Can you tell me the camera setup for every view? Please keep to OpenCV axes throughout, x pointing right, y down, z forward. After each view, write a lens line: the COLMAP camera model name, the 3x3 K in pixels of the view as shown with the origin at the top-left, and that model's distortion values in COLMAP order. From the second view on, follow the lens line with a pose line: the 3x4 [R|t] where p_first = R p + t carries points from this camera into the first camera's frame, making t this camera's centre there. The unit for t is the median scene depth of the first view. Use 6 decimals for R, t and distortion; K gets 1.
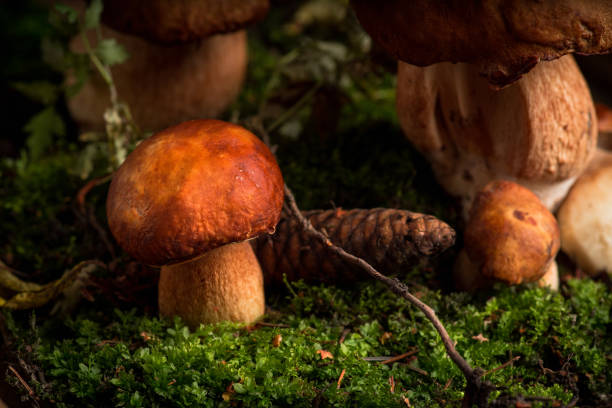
lens RADIAL K [[2785.4, 0, 306.0], [0, 2785.4, 204.0], [0, 0, 1]] dist [0.172232, 12.931769]
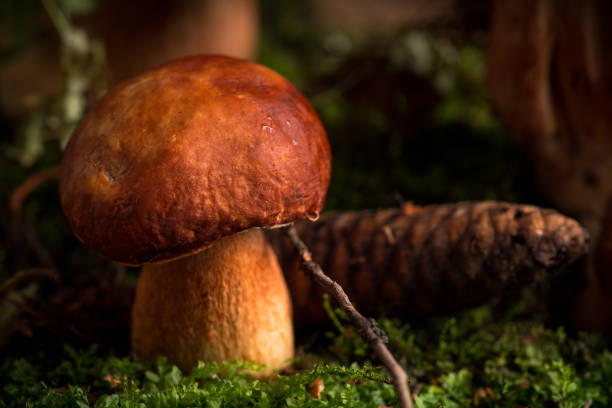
lens RADIAL K [[2785.4, 0, 306.0], [0, 2785.4, 204.0], [0, 0, 1]] dist [0.172232, 12.931769]
pose [[0.998553, 0.025688, 0.047249, -0.044443], [-0.017312, 0.985323, -0.169819, 0.116350], [-0.050917, 0.168756, 0.984342, 0.354188]]
